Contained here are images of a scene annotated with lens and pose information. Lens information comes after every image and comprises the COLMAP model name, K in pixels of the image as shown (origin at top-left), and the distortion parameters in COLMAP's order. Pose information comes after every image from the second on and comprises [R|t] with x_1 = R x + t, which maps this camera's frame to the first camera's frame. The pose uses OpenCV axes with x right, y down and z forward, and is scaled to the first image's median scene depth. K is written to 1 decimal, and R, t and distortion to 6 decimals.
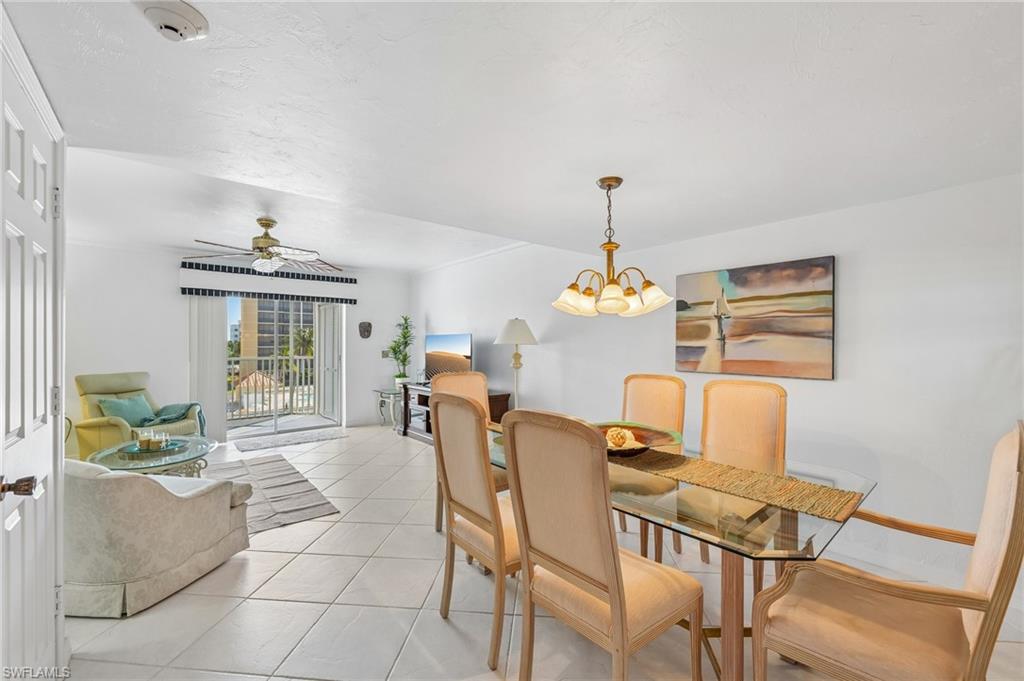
lens RADIAL K [[417.4, 0, 523.2], [0, 417.4, 333.2], [0, 0, 1]] dist [-0.003551, -0.000974]
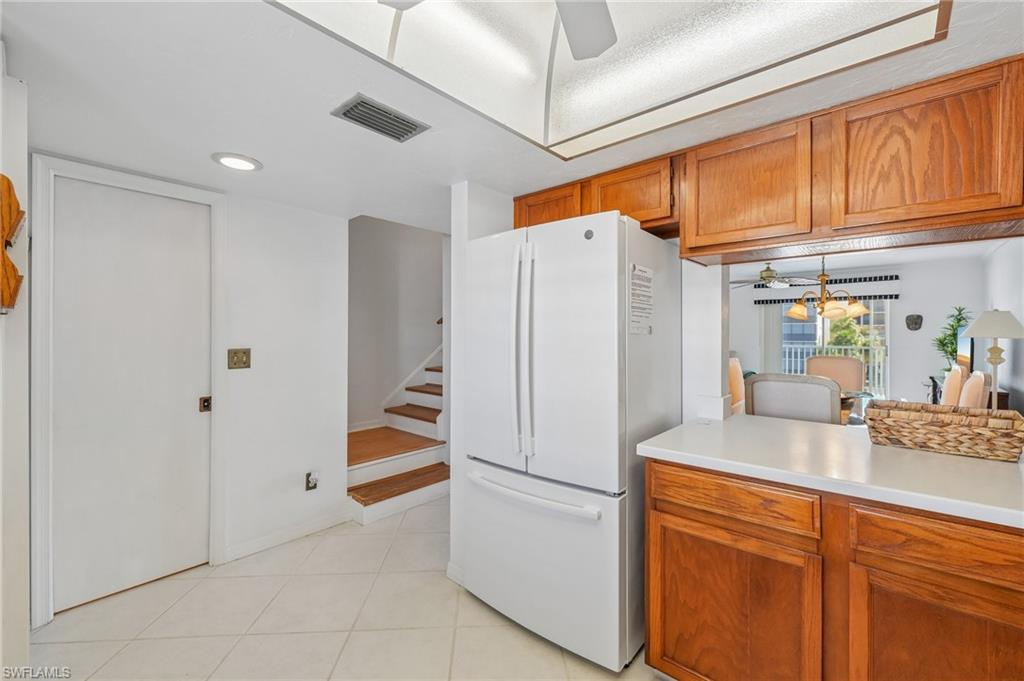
lens RADIAL K [[417.4, 0, 517.8], [0, 417.4, 336.8], [0, 0, 1]] dist [-0.003551, -0.000974]
pose [[0.155491, 0.008391, -0.987802, 0.504390], [0.023802, 0.999642, 0.012238, -0.008791], [0.987551, -0.025415, 0.155236, -0.129398]]
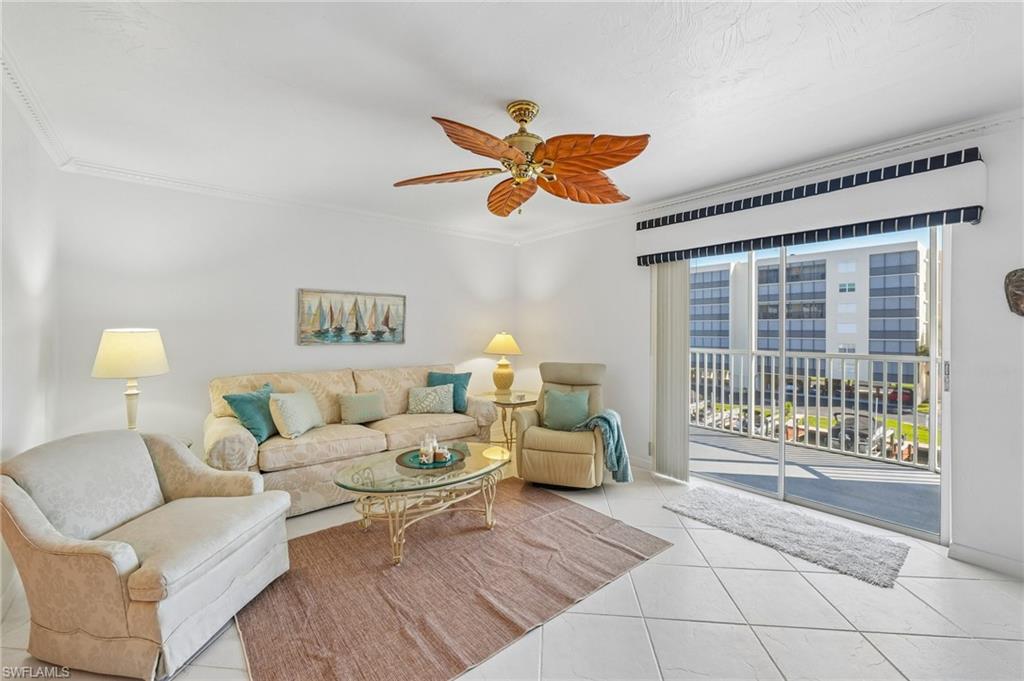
lens RADIAL K [[417.4, 0, 511.1], [0, 417.4, 339.0], [0, 0, 1]] dist [-0.003551, -0.000974]
pose [[-0.005284, 0.019675, -0.999792, -0.045434], [0.026420, 0.999460, 0.019528, 0.014423], [0.999637, -0.026312, -0.005801, 0.611222]]
